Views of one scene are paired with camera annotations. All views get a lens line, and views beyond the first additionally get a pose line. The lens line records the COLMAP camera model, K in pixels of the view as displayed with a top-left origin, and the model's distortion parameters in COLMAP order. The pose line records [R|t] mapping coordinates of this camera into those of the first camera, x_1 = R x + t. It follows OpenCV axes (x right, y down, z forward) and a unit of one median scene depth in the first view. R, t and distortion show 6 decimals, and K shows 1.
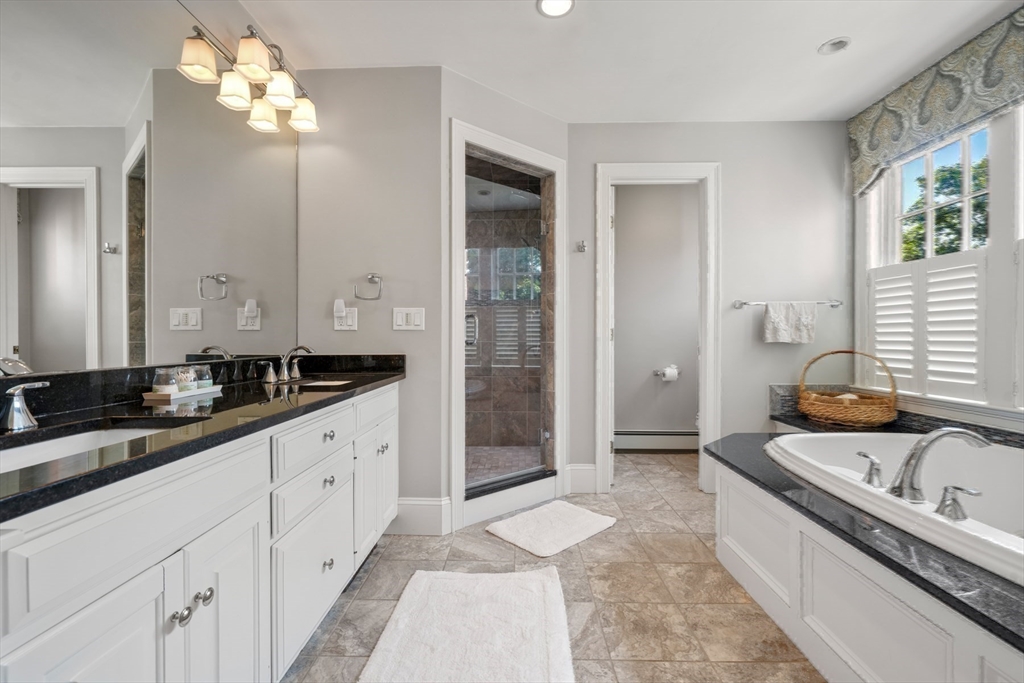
lens RADIAL K [[448.7, 0, 512.0], [0, 448.7, 341.5], [0, 0, 1]] dist [-0.001112, -0.000280]
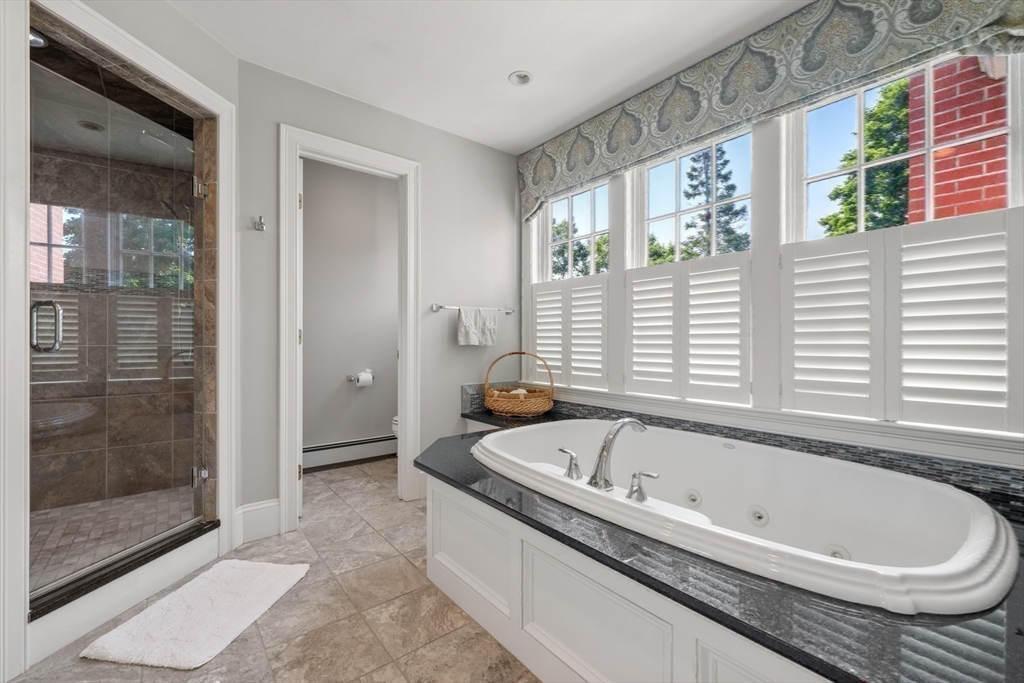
lens RADIAL K [[439.0, 0, 514.6], [0, 439.0, 340.8], [0, 0, 1]] dist [0.001345, 0.003794]
pose [[0.770296, -0.001005, 0.637685, 0.009819], [0.003804, 0.999988, -0.003018, -0.004917], [-0.637675, 0.004750, 0.770291, 0.130267]]
